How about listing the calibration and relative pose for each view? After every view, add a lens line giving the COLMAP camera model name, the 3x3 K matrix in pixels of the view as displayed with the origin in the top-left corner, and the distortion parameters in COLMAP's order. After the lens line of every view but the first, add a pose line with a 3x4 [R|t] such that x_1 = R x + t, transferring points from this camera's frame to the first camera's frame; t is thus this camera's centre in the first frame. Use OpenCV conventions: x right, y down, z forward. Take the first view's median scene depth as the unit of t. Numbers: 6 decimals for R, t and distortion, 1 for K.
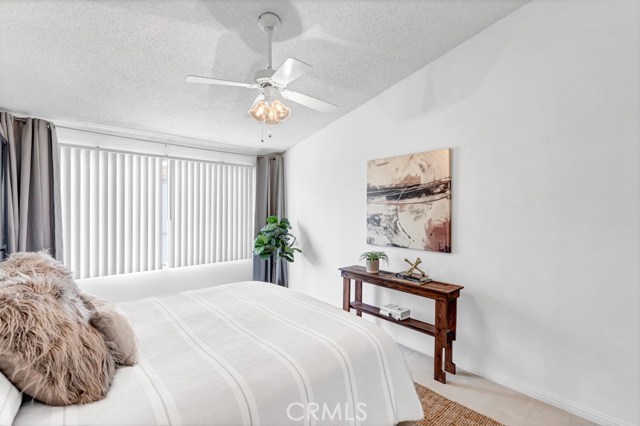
lens RADIAL K [[292.4, 0, 324.1], [0, 292.4, 211.6], [0, 0, 1]] dist [0.013959, -0.001662]
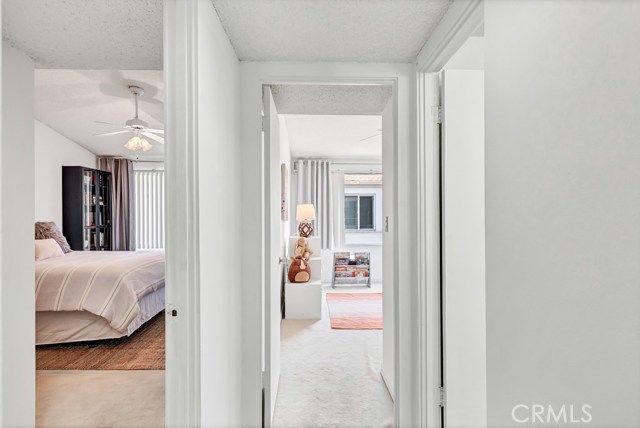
lens RADIAL K [[348.0, 0, 324.9], [0, 348.0, 218.8], [0, 0, 1]] dist [0.008480, -0.002159]
pose [[0.763404, 0.012250, -0.645805, 1.263043], [0.002094, 0.999768, 0.021439, 0.014521], [0.645918, -0.017719, 0.763201, 0.136396]]
